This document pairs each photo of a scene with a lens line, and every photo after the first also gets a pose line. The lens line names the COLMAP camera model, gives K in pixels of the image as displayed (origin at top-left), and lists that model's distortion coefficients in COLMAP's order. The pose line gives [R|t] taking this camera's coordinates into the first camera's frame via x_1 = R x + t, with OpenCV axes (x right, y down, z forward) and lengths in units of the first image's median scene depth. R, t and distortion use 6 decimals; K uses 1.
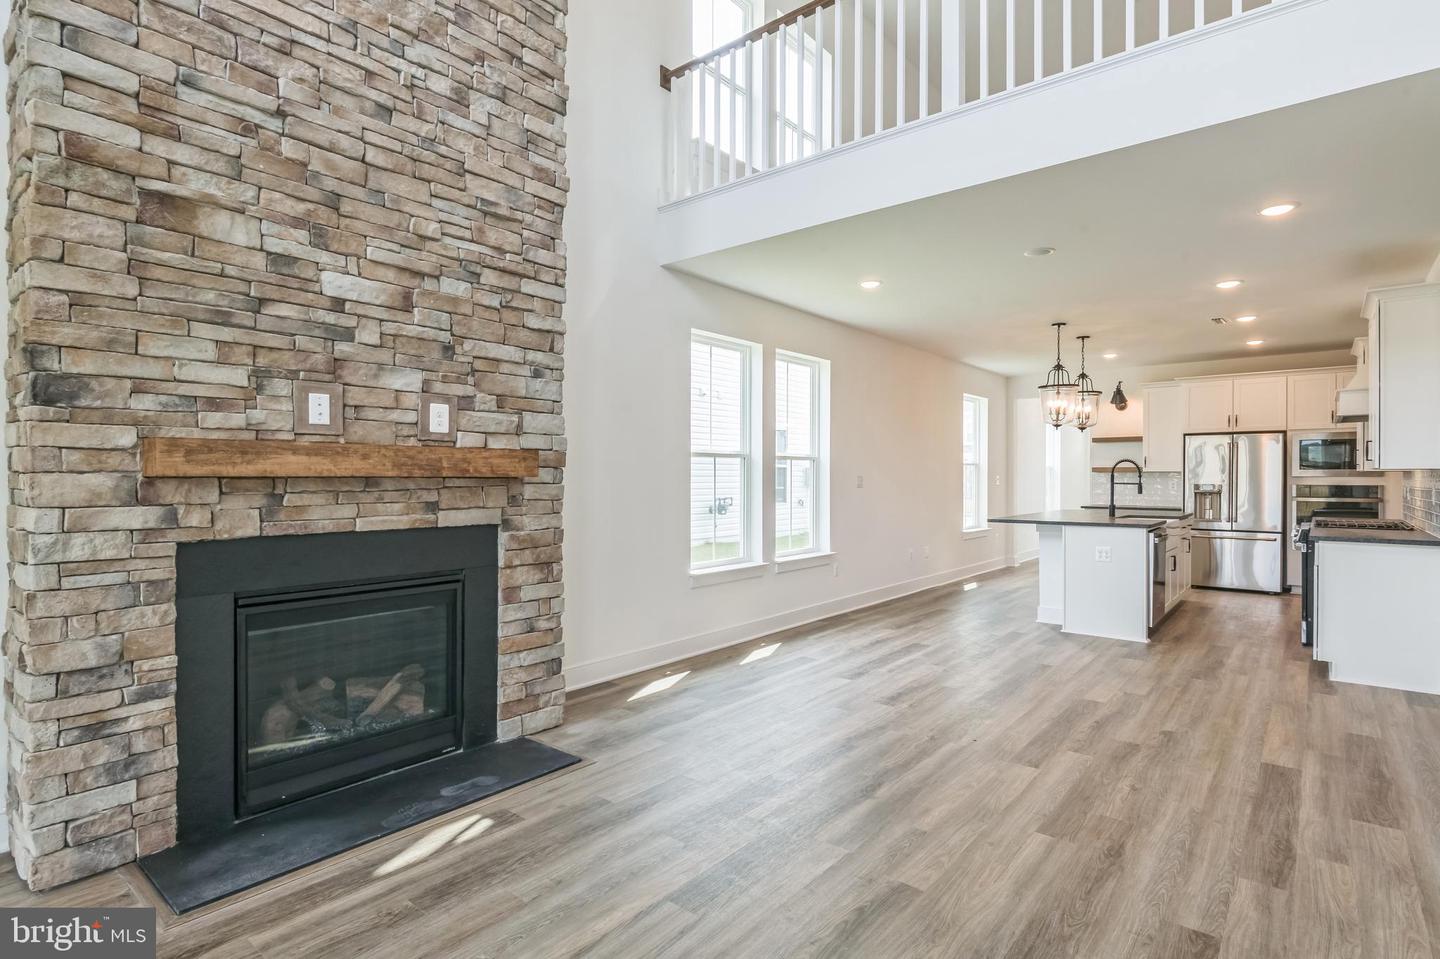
lens RADIAL K [[720.2, 0, 720.0], [0, 720.2, 479.5], [0, 0, 1]] dist [-0.000547, -0.000033]
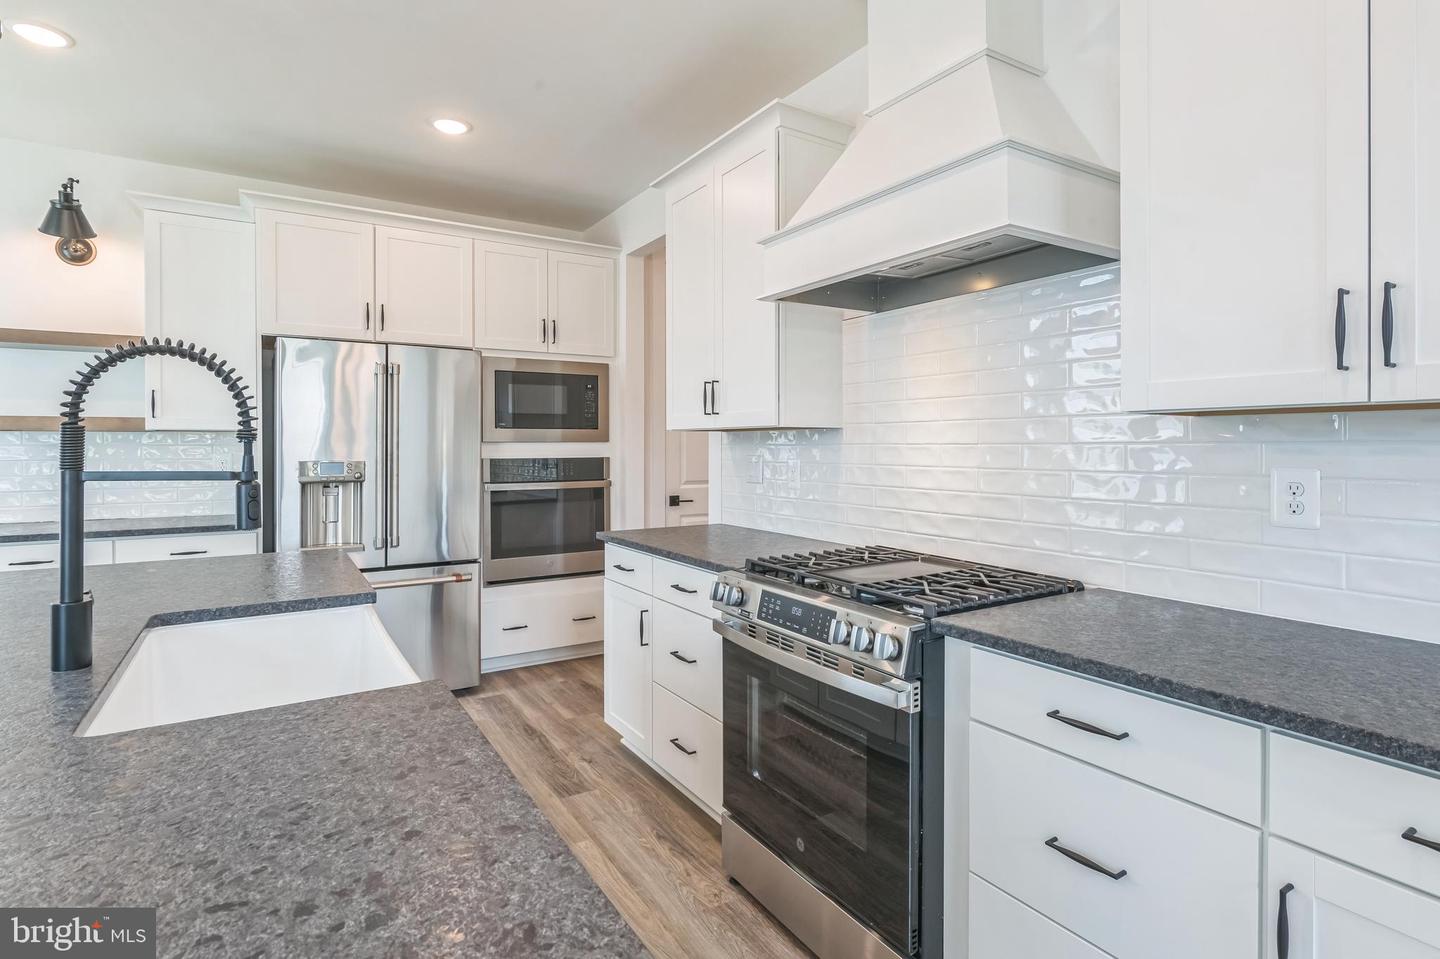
lens RADIAL K [[729.5, 0, 726.8], [0, 729.5, 449.3], [0, 0, 1]] dist [0.000114, -0.000187]
pose [[0.308033, -0.007320, 0.951348, 0.495510], [0.006755, 0.999962, 0.005507, -0.001211], [-0.951352, 0.004730, 0.308071, 0.925900]]
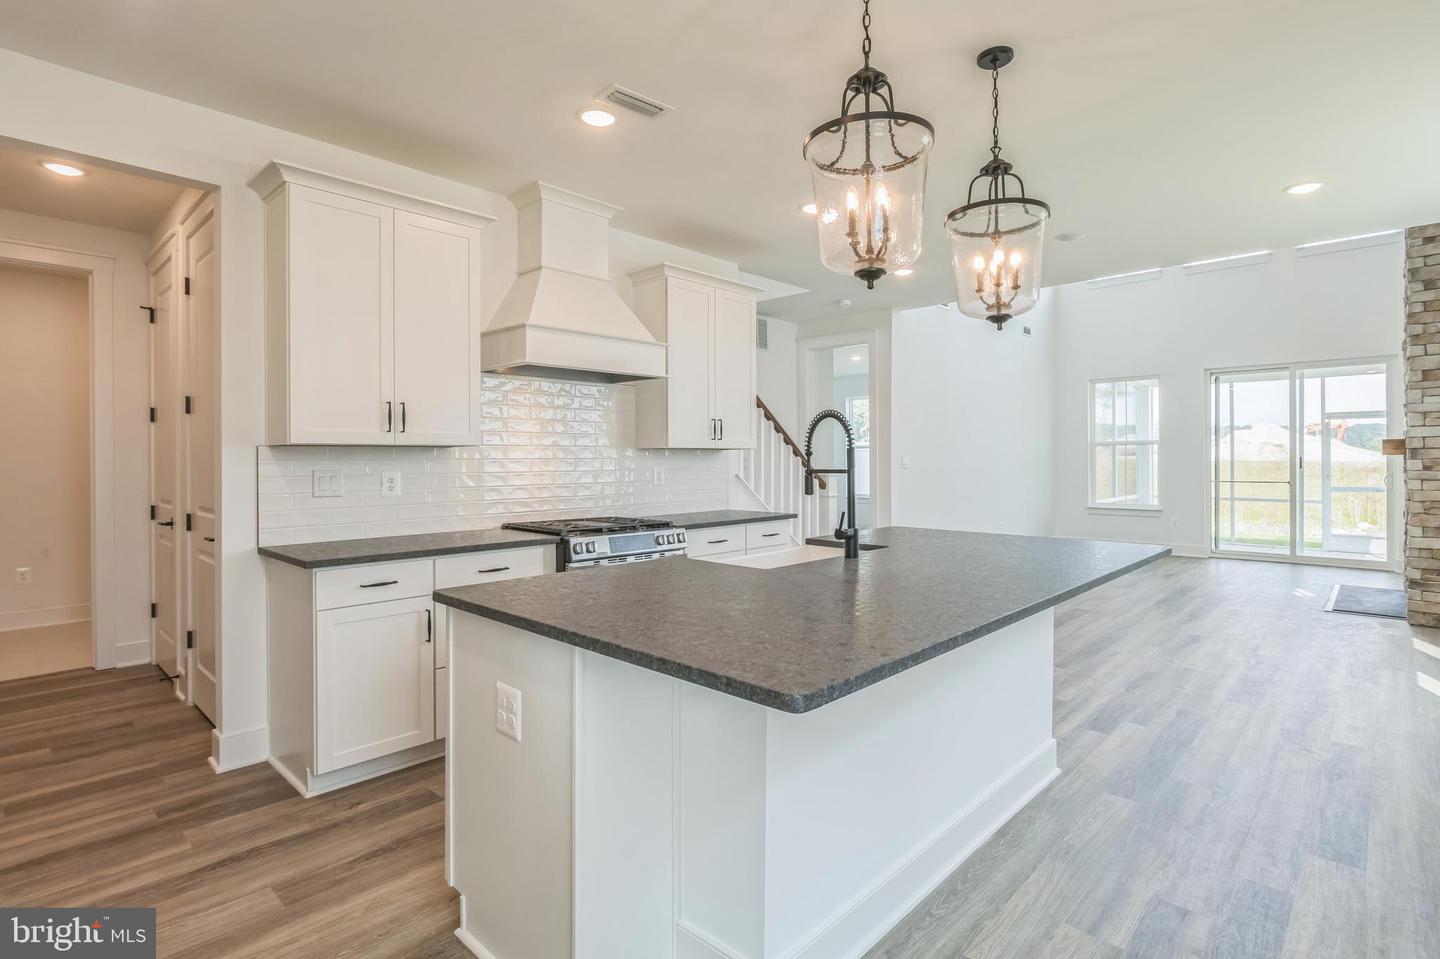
lens RADIAL K [[714.3, 0, 720.7], [0, 714.3, 461.1], [0, 0, 1]] dist [-0.001585, -0.000067]
pose [[-0.997810, 0.002240, 0.066111, 0.683655], [0.002746, 0.999968, 0.007560, -0.003632], [-0.066092, 0.007725, -0.997784, 1.605807]]
